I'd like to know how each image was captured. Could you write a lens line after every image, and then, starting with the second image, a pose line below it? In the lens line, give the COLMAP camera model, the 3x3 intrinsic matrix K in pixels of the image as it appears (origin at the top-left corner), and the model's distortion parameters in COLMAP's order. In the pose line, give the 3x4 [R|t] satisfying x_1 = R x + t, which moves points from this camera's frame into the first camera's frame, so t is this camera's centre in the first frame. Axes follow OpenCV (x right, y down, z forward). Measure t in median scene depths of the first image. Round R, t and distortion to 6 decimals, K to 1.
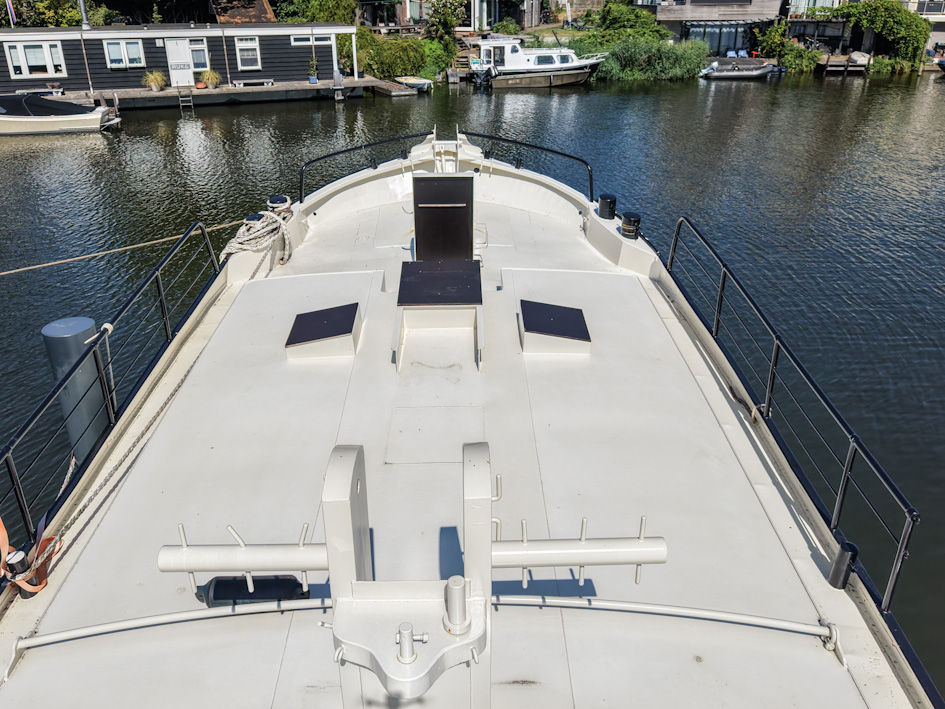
lens RADIAL K [[792.5, 0, 474.2], [0, 792.5, 349.1], [0, 0, 1]] dist [0.035258, -0.035038]
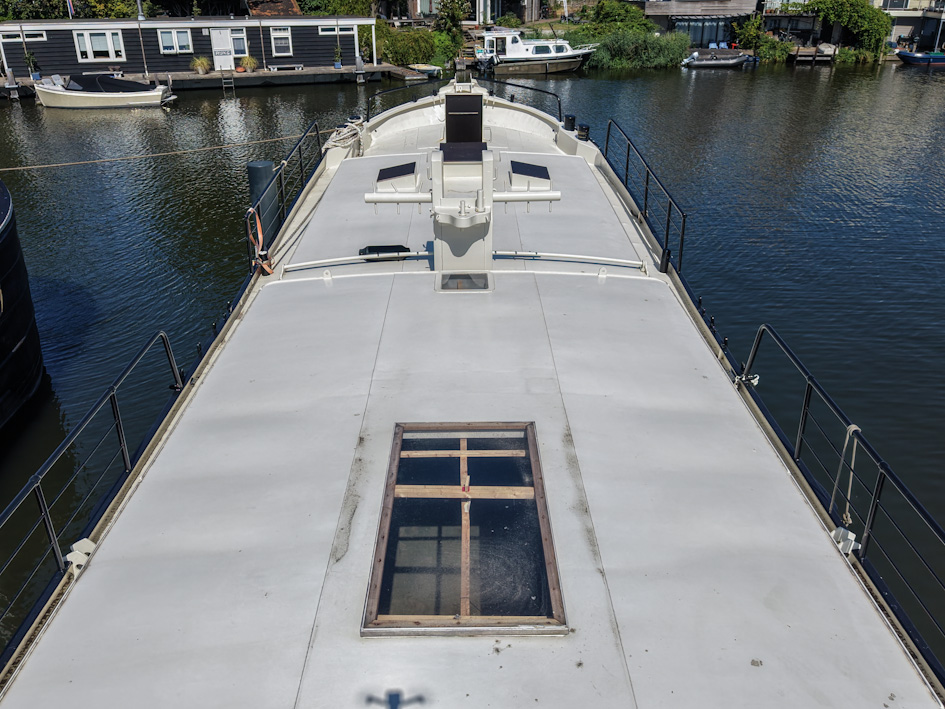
lens RADIAL K [[792.5, 0, 470.3], [0, 792.5, 346.8], [0, 0, 1]] dist [0.035258, -0.035038]
pose [[0.999963, 0.004914, -0.006994, -0.002736], [-0.004926, 0.999986, -0.001676, 0.064528], [0.006985, 0.001710, 0.999974, -0.134422]]
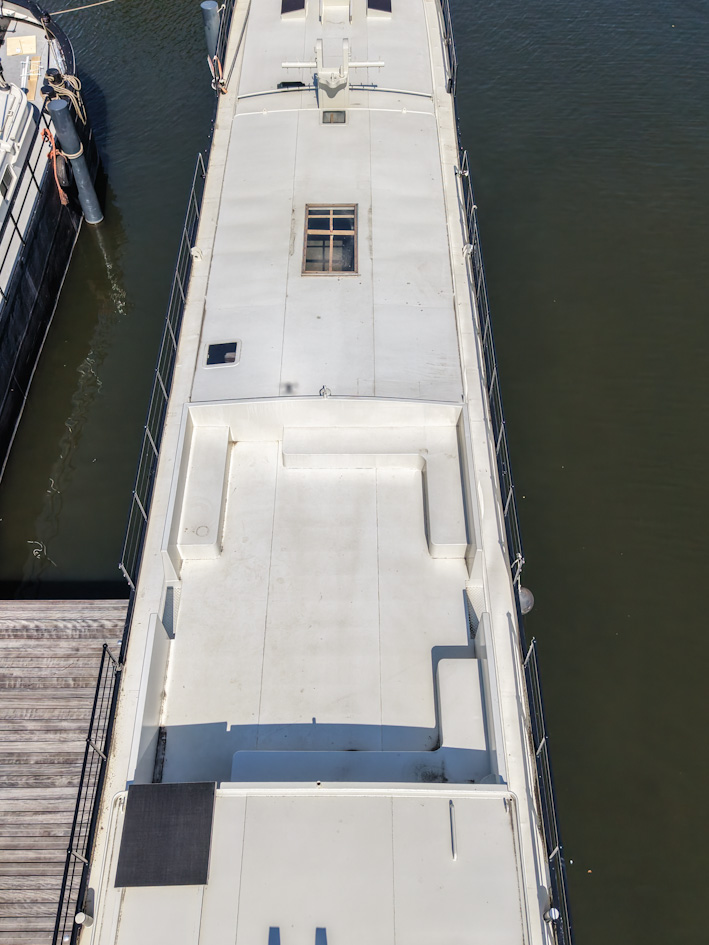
lens RADIAL K [[792.5, 0, 354.0], [0, 792.5, 476.8], [0, 0, 1]] dist [0.035258, -0.035038]
pose [[0.999867, 0.012594, -0.010405, 0.011710], [-0.005687, 0.865408, 0.501036, -0.000516], [0.015315, -0.500910, 0.865364, -0.389552]]
